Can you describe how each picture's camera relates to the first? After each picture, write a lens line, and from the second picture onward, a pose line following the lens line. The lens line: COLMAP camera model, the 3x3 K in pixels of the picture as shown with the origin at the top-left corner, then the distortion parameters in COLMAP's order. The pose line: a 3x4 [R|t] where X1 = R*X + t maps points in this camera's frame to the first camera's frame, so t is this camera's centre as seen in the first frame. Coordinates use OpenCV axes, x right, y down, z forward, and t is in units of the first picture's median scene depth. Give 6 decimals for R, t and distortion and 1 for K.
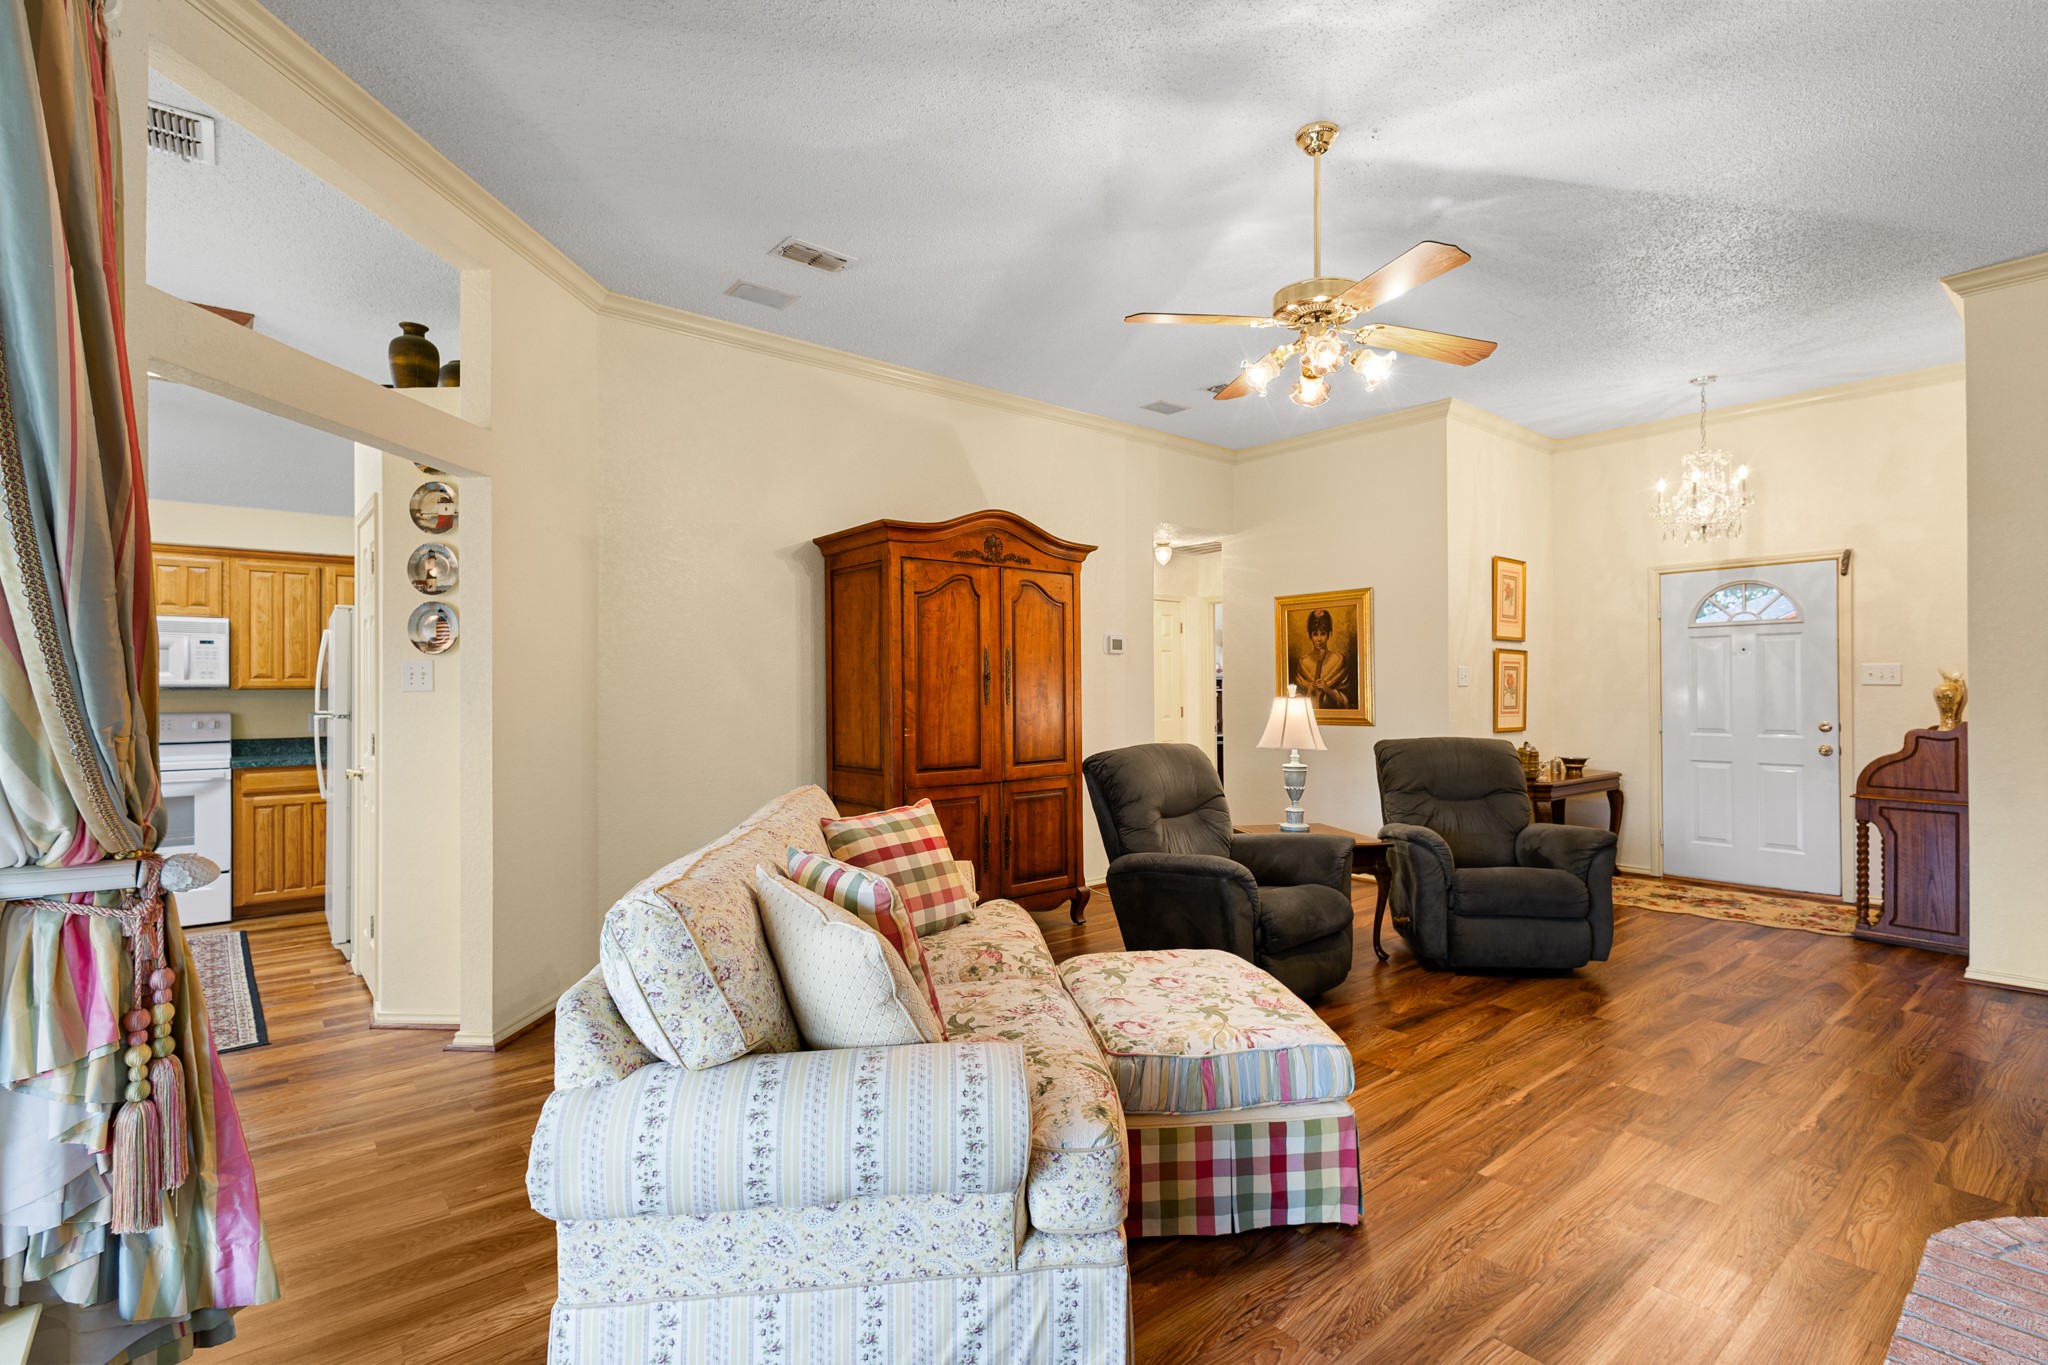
lens RADIAL K [[946.0, 0, 1020.4], [0, 946.0, 686.3], [0, 0, 1]] dist [0.008307, 0.000103]
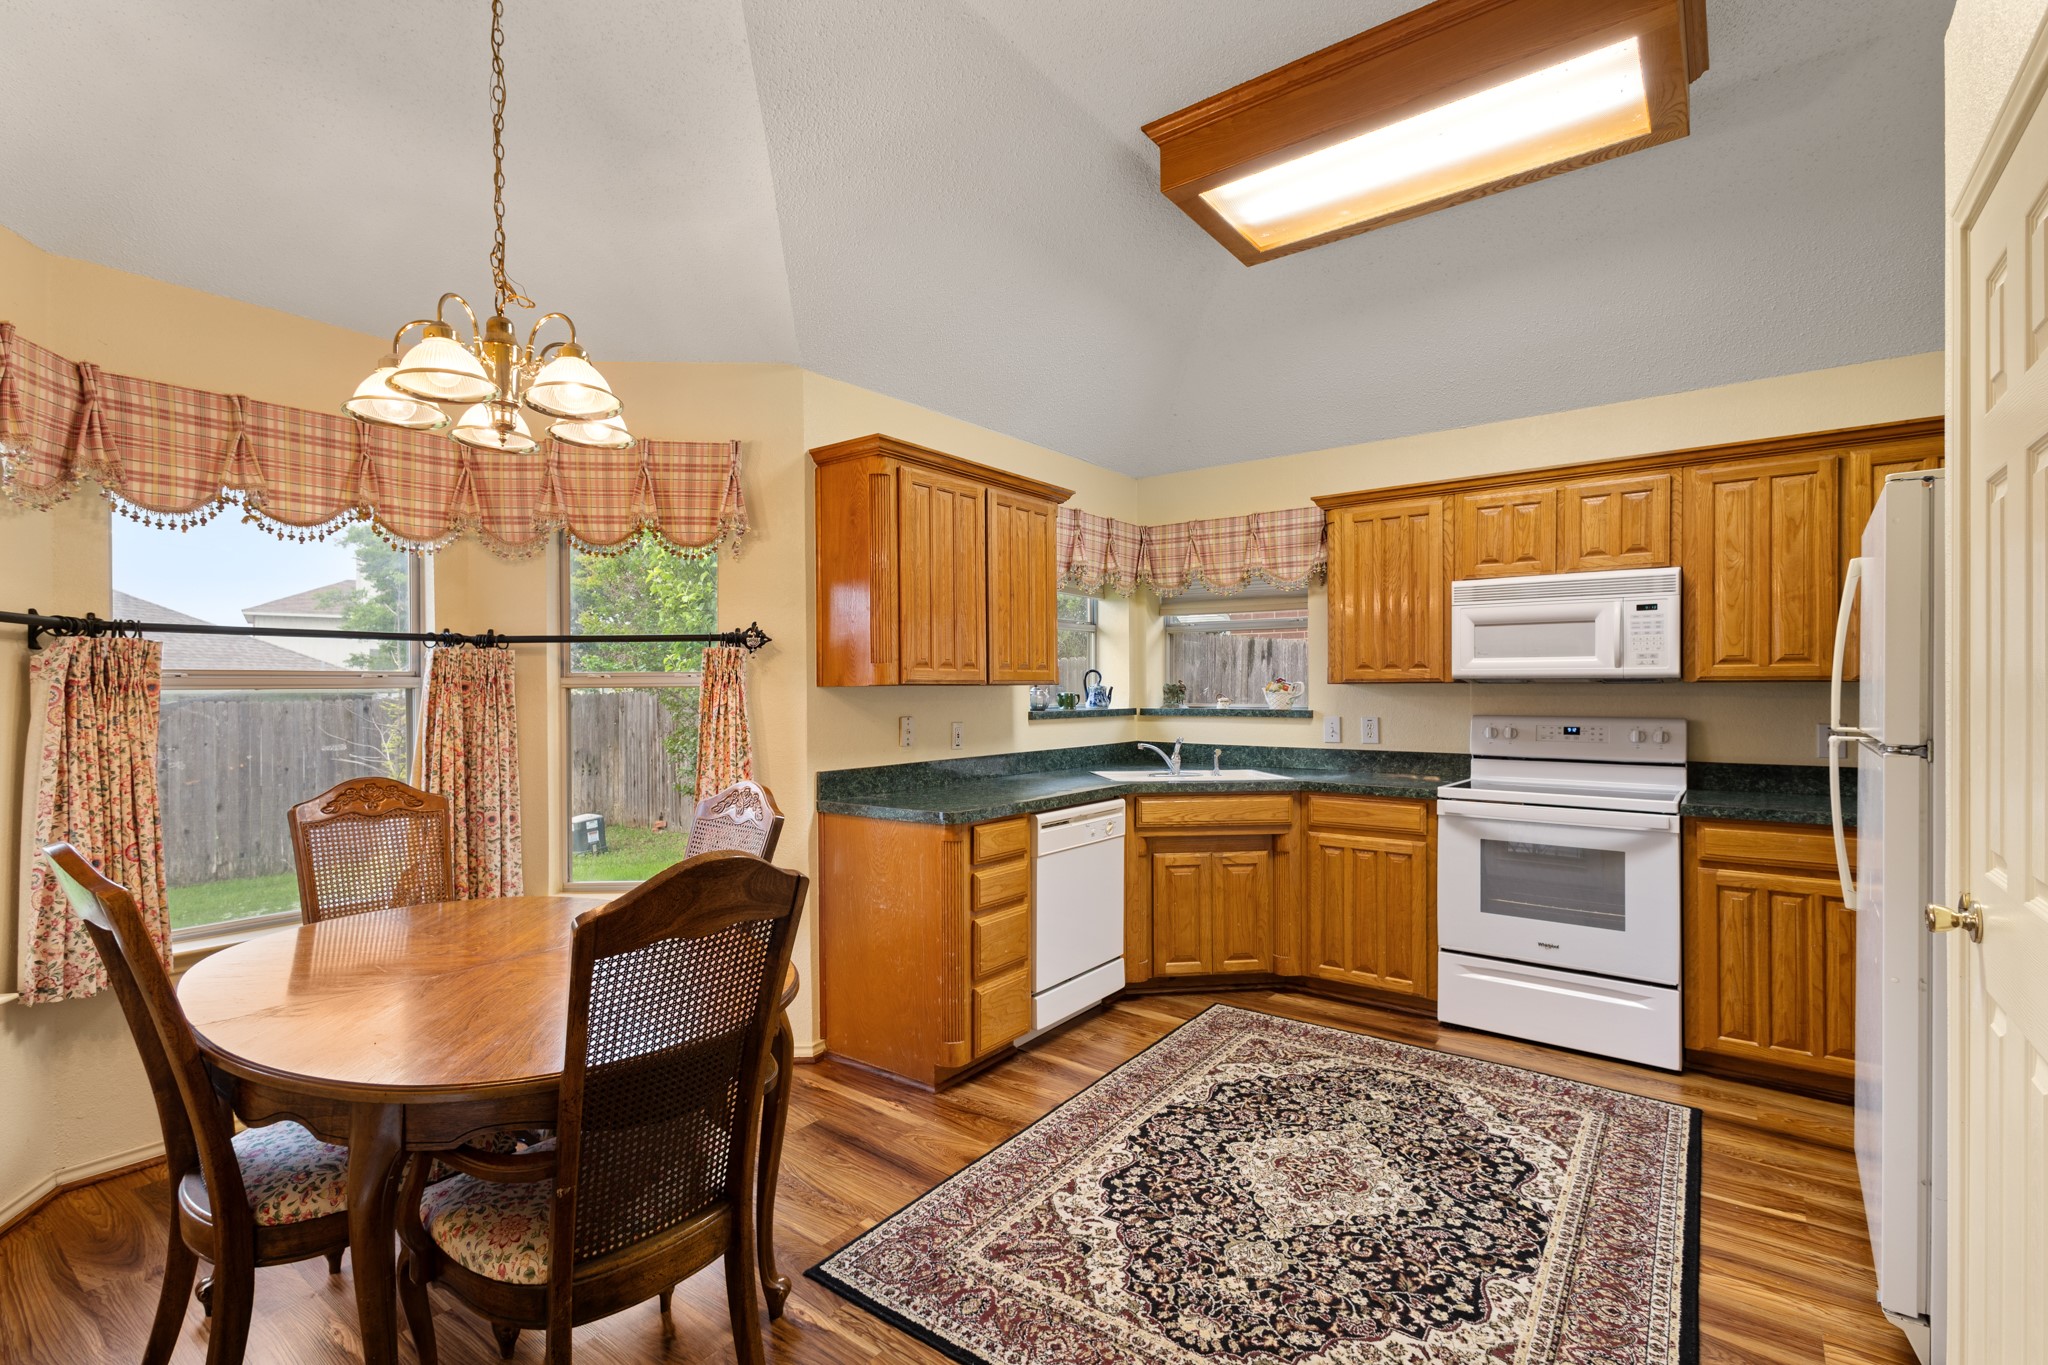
lens RADIAL K [[946.0, 0, 1009.5], [0, 946.0, 687.0], [0, 0, 1]] dist [0.008307, 0.000103]
pose [[0.220105, 0.002606, -0.975473, -0.368331], [0.004539, 0.999983, 0.003696, 0.002476], [0.975466, -0.005241, 0.220089, 0.495233]]
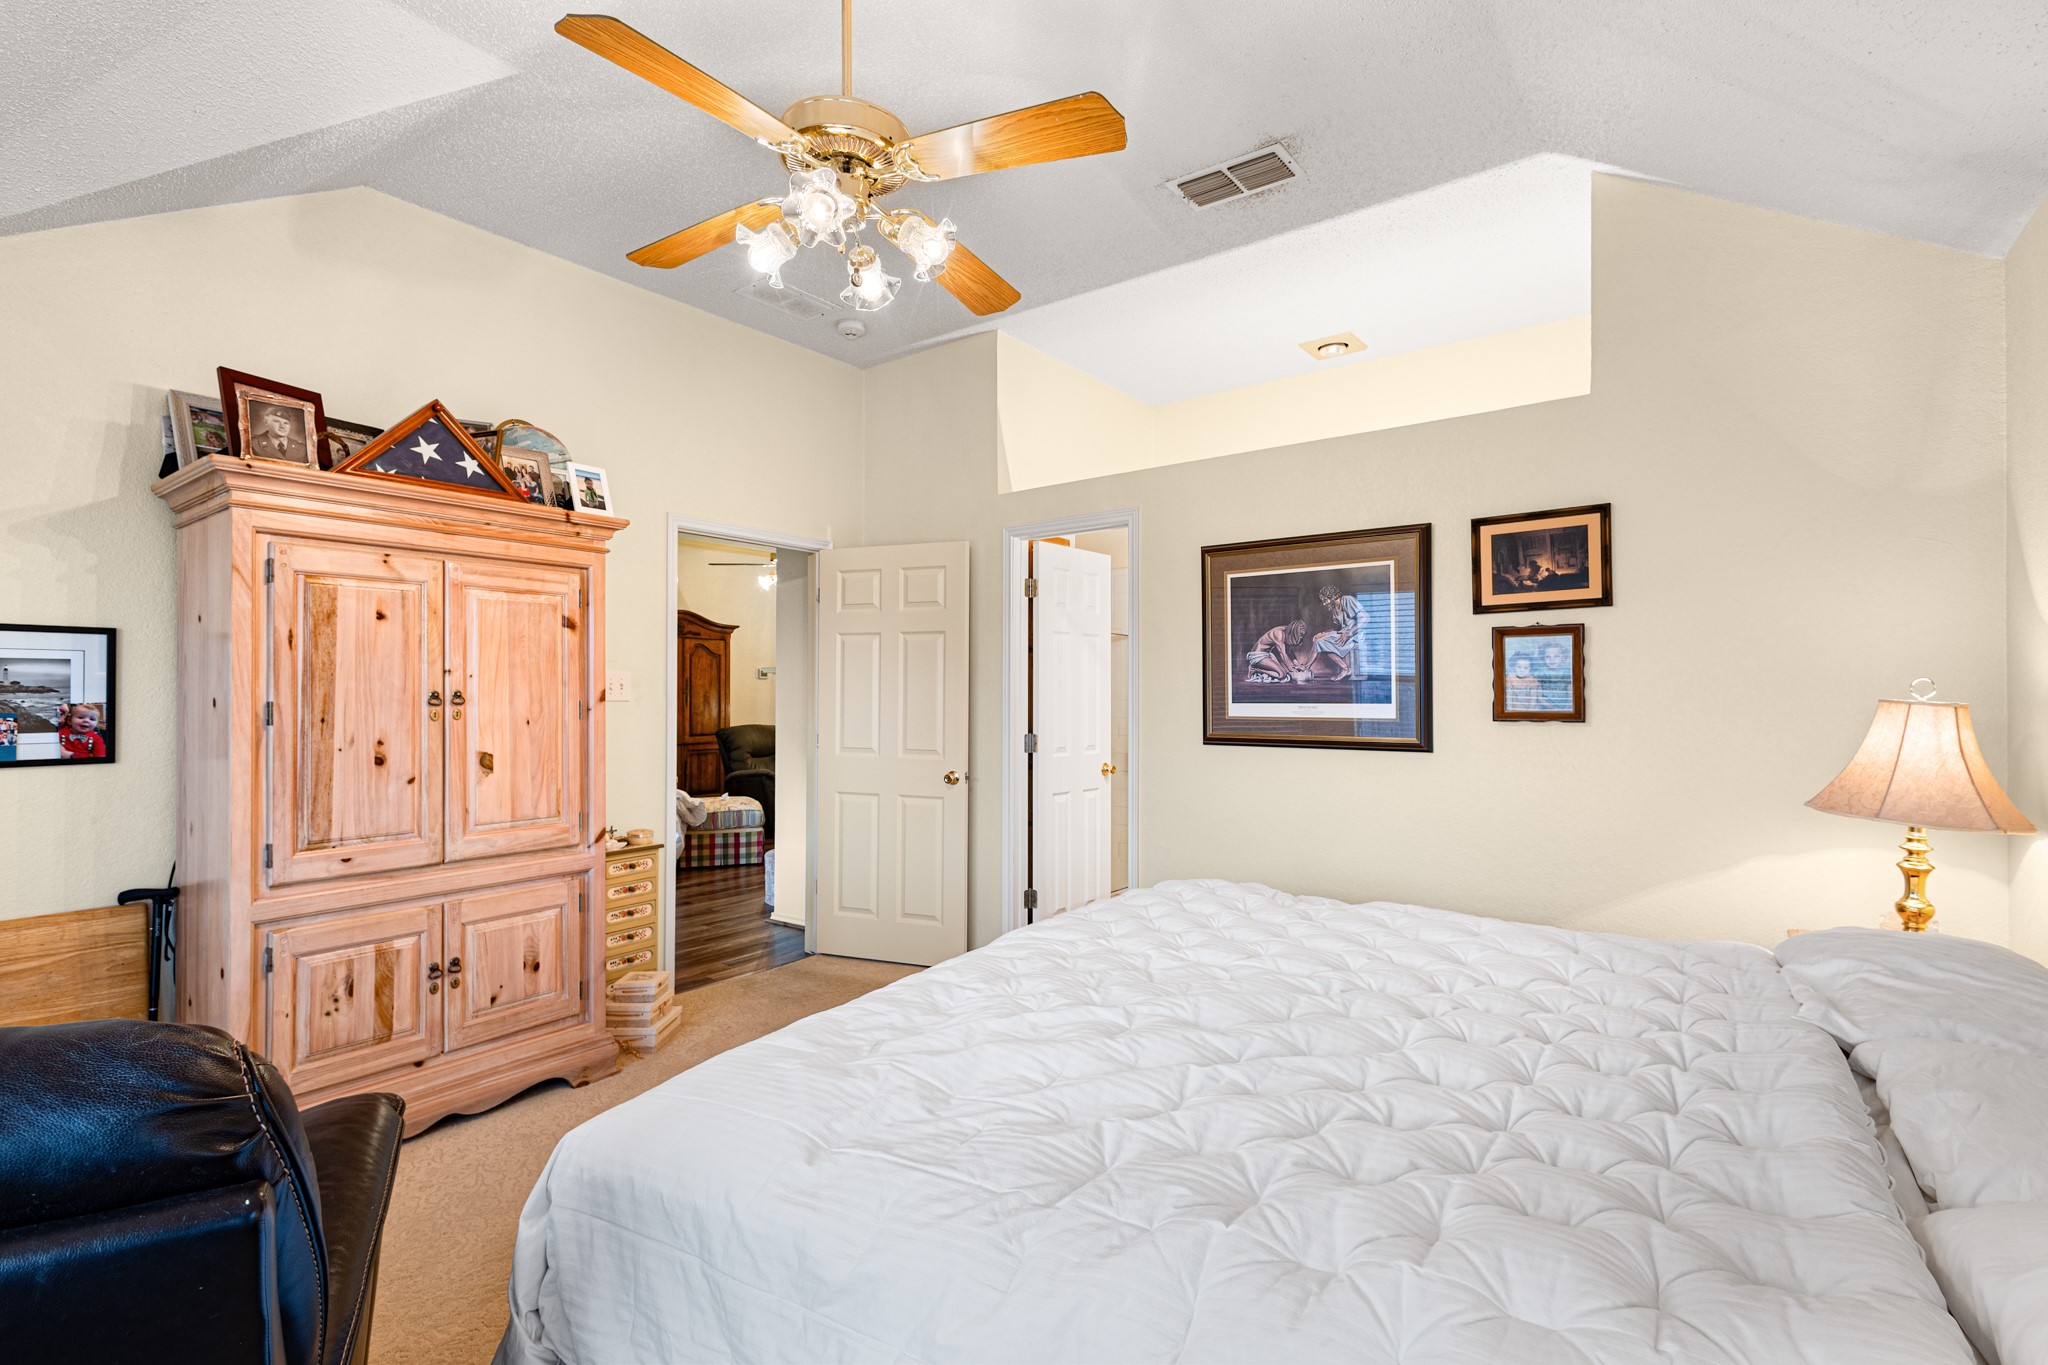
lens RADIAL K [[946.0, 0, 1029.6], [0, 946.0, 680.8], [0, 0, 1]] dist [0.008307, 0.000103]
pose [[0.973113, 0.006213, 0.230245, 0.226063], [-0.004176, 0.999948, -0.009332, -0.018692], [-0.230291, 0.008120, 0.973088, -1.102069]]
